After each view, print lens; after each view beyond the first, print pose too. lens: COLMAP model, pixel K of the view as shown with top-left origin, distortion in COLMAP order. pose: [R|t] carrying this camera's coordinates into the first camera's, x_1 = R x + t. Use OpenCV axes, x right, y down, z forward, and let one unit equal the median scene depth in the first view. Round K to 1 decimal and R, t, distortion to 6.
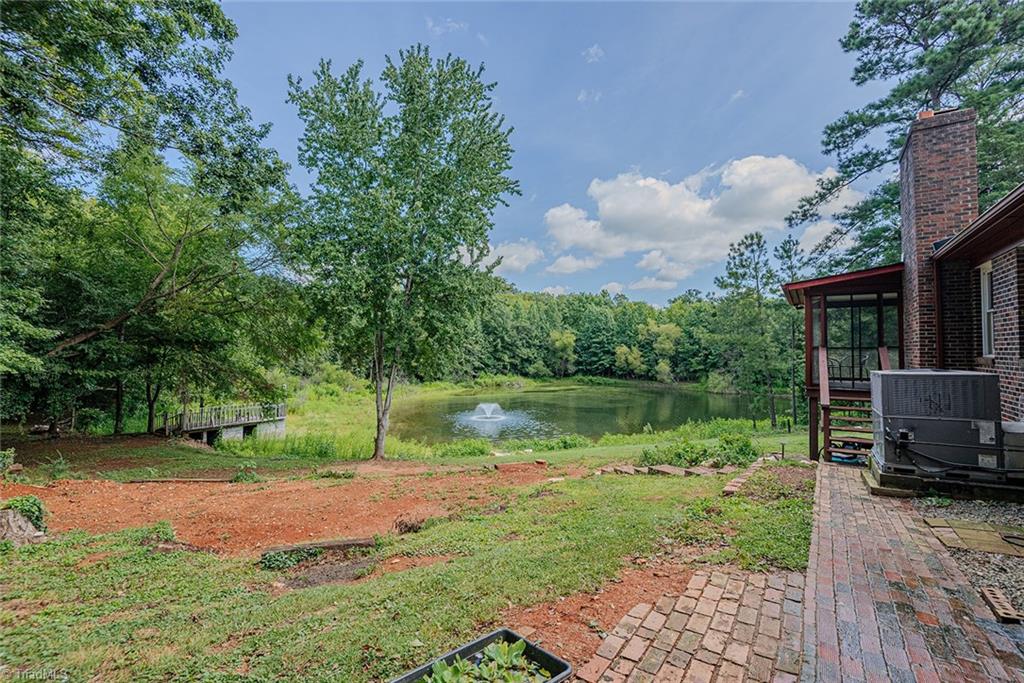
lens RADIAL K [[479.9, 0, 506.2], [0, 479.9, 340.0], [0, 0, 1]] dist [0.015597, -0.004574]
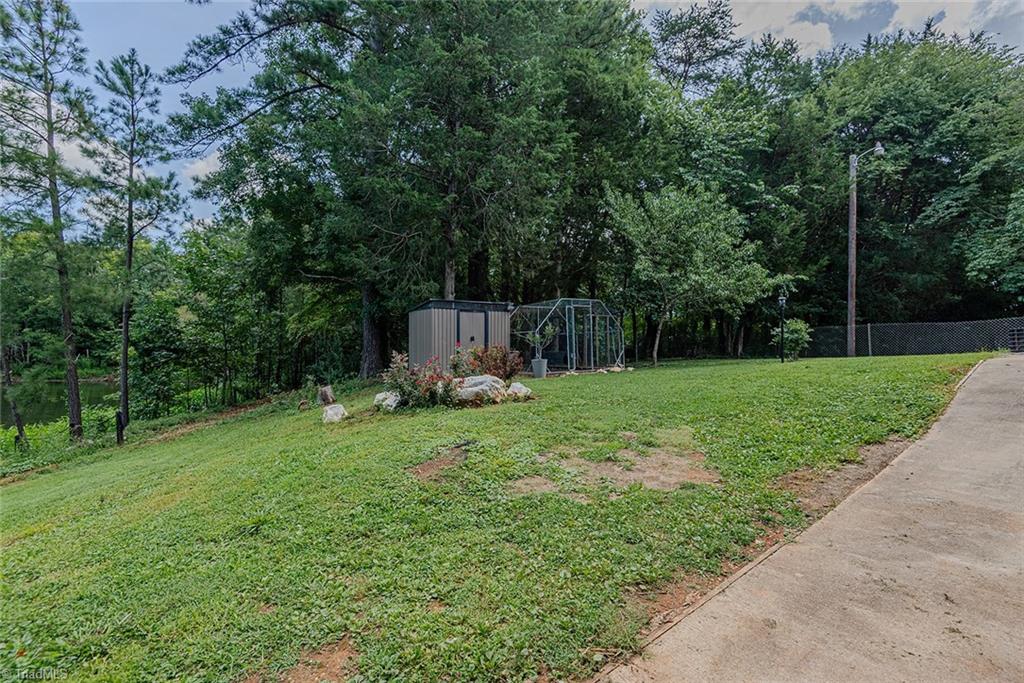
lens RADIAL K [[479.9, 0, 514.4], [0, 479.9, 339.1], [0, 0, 1]] dist [0.015597, -0.004574]
pose [[0.322048, 0.022476, 0.946457, 0.259282], [-0.045655, 0.998924, -0.008187, 0.077890], [-0.945622, -0.040574, 0.322727, 0.474305]]
